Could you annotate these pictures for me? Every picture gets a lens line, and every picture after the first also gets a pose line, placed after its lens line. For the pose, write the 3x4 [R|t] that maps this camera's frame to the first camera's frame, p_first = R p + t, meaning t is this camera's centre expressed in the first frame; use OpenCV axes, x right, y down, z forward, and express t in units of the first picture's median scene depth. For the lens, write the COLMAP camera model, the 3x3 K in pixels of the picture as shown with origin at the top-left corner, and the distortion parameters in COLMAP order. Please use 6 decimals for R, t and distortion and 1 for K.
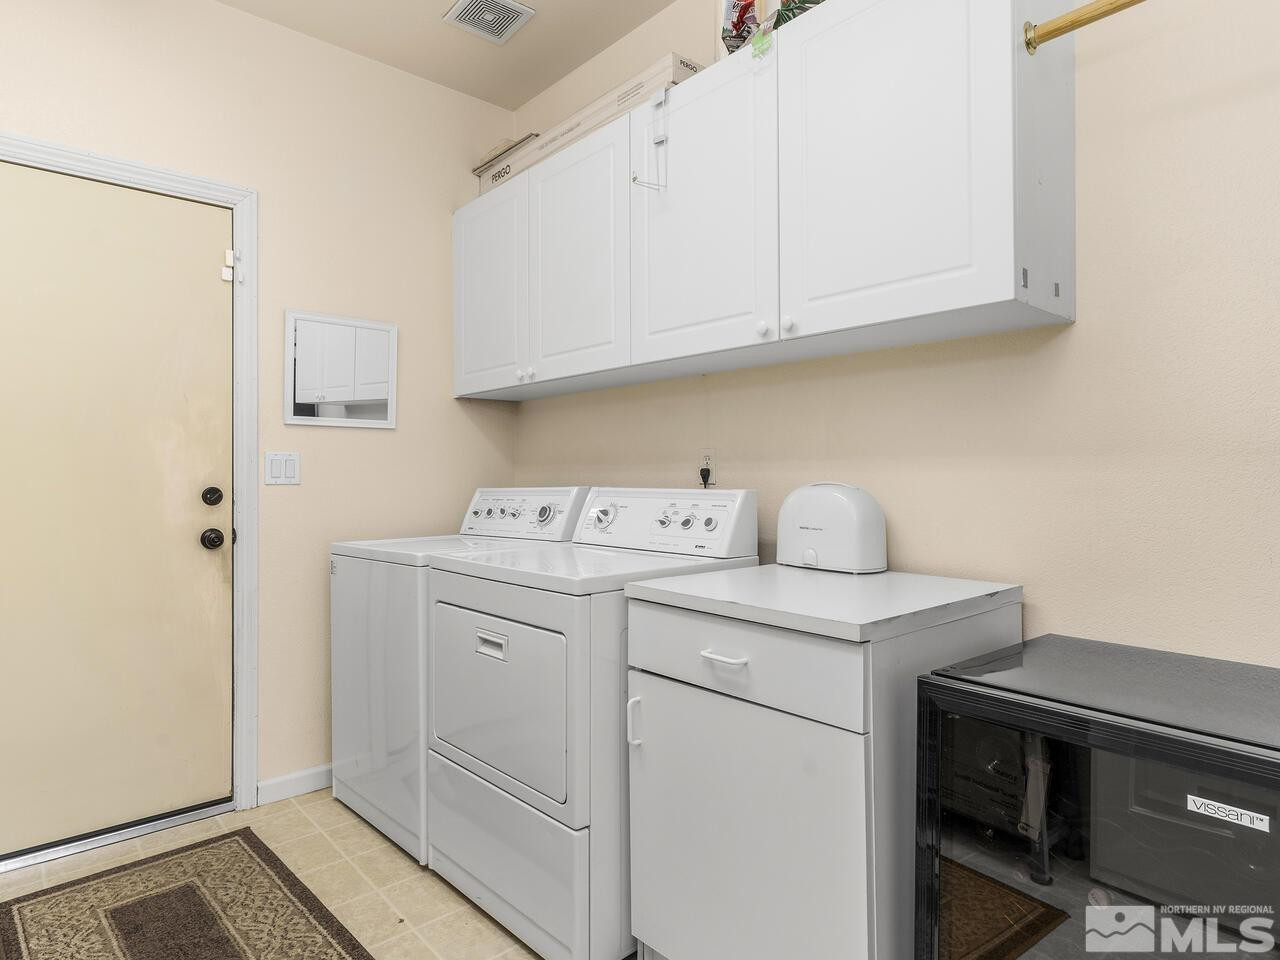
lens RADIAL K [[750.9, 0, 636.0], [0, 750.9, 466.2], [0, 0, 1]] dist [-0.005464, 0.003408]
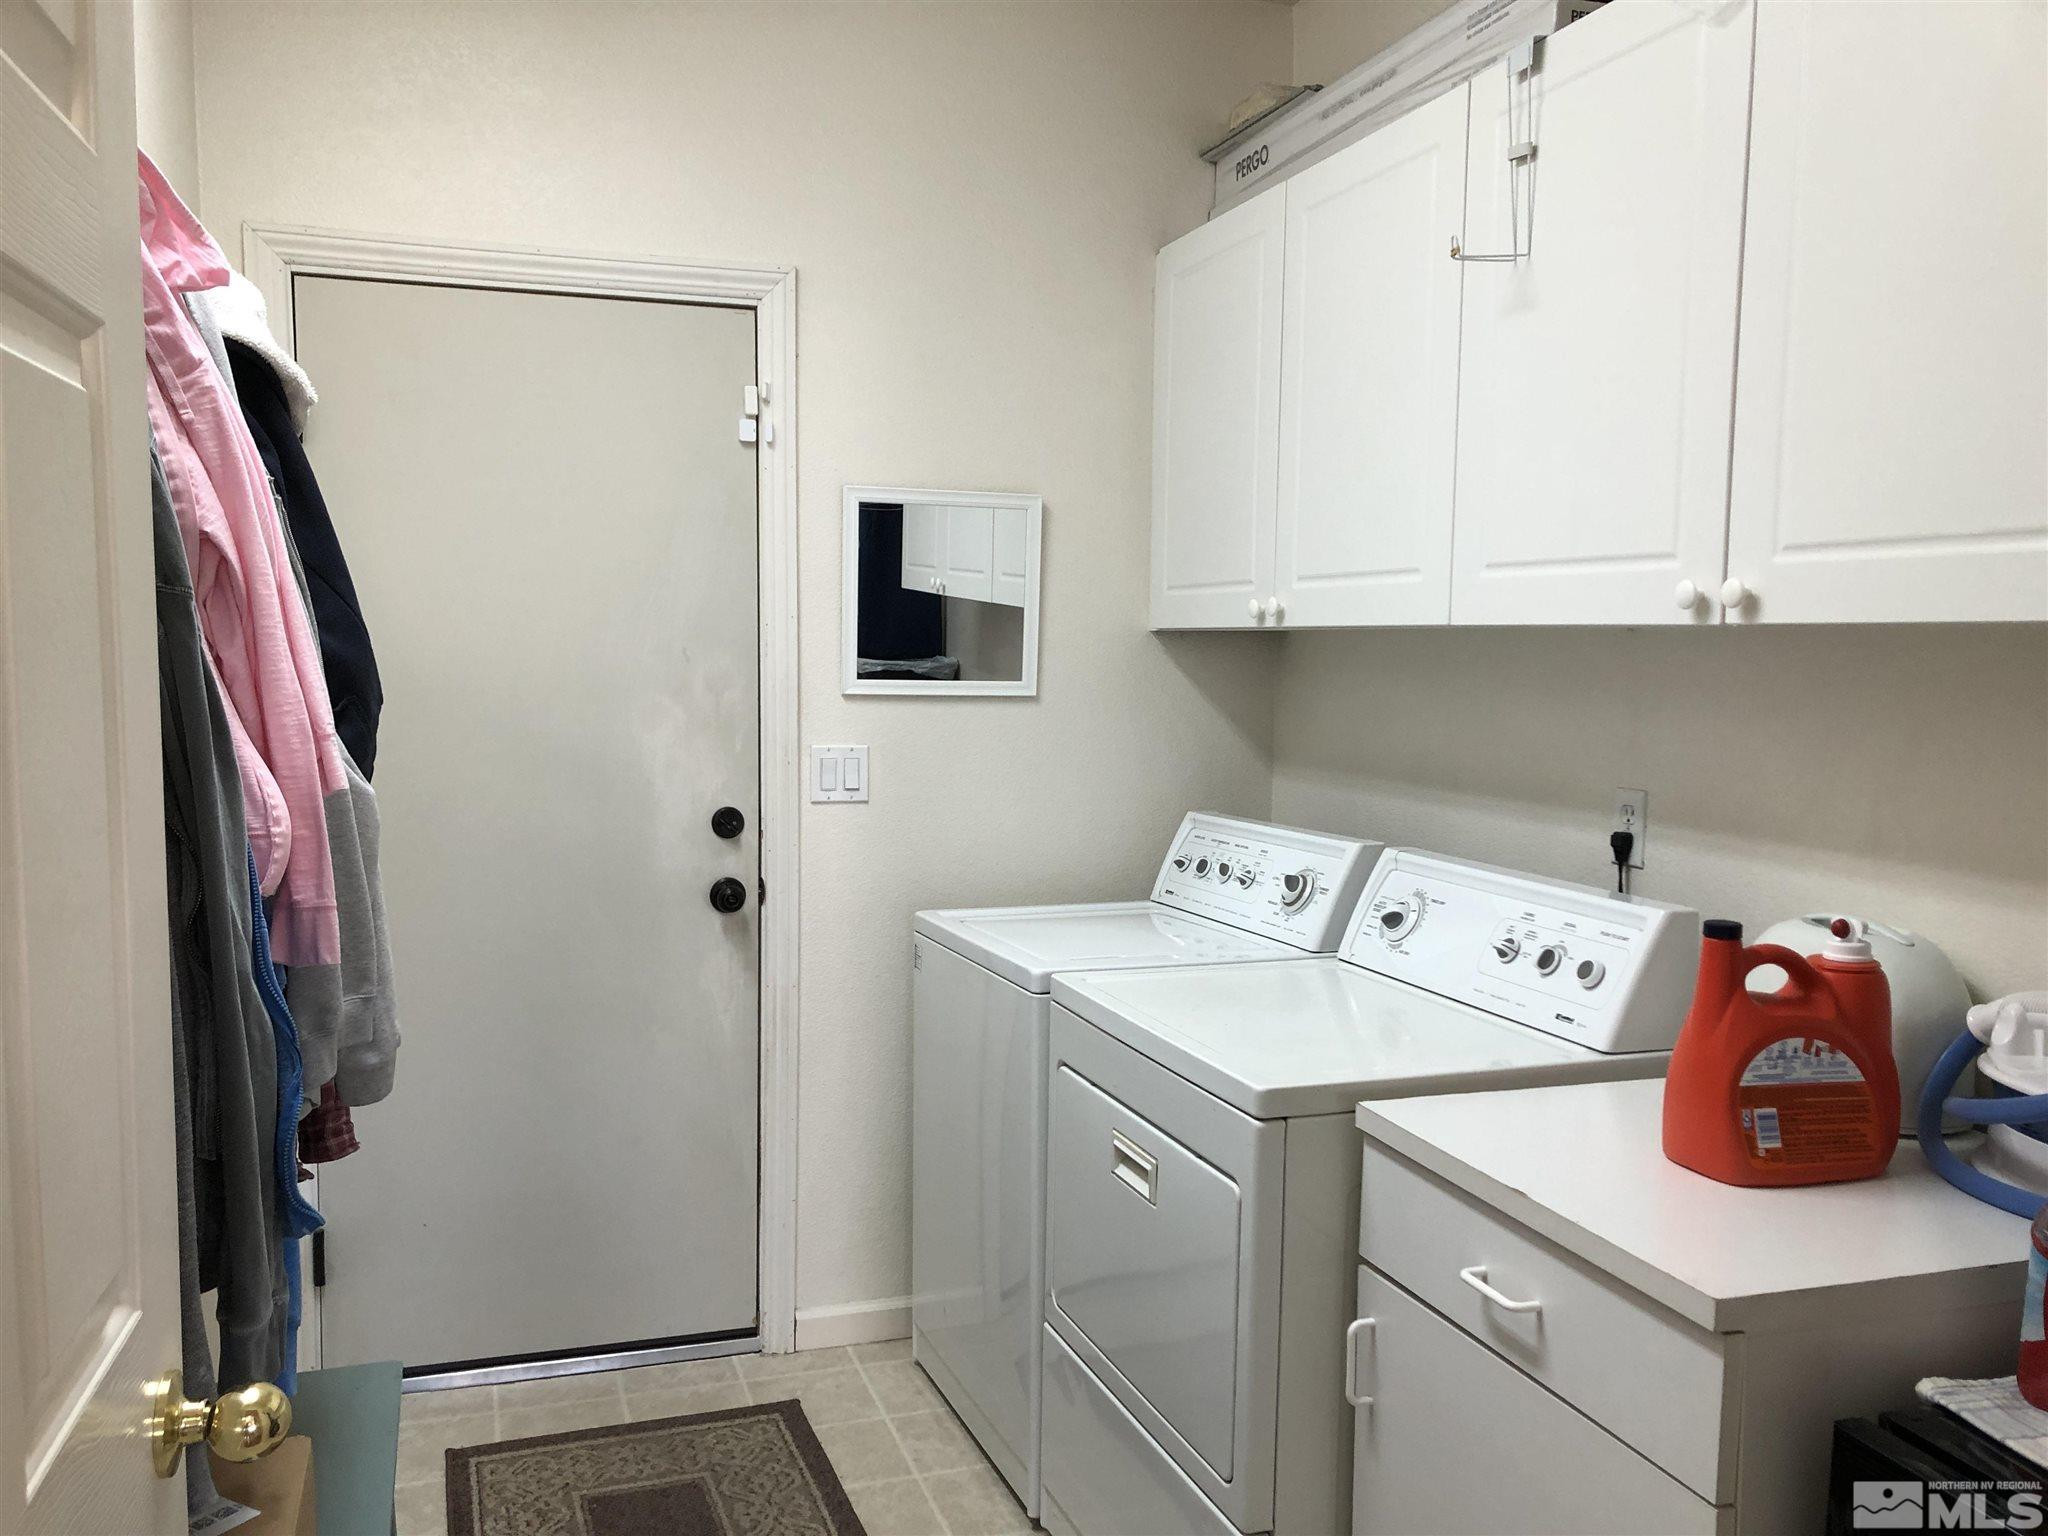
lens RADIAL K [[1686.8, 0, 1006.6], [0, 1686.8, 776.8], [0, 0, 1]] dist [0.060477, -0.070393]
pose [[0.919365, 0.047549, -0.390522, 0.146036], [-0.008766, 0.994898, 0.100500, -0.129855], [0.393309, -0.088973, 0.915091, -0.114059]]
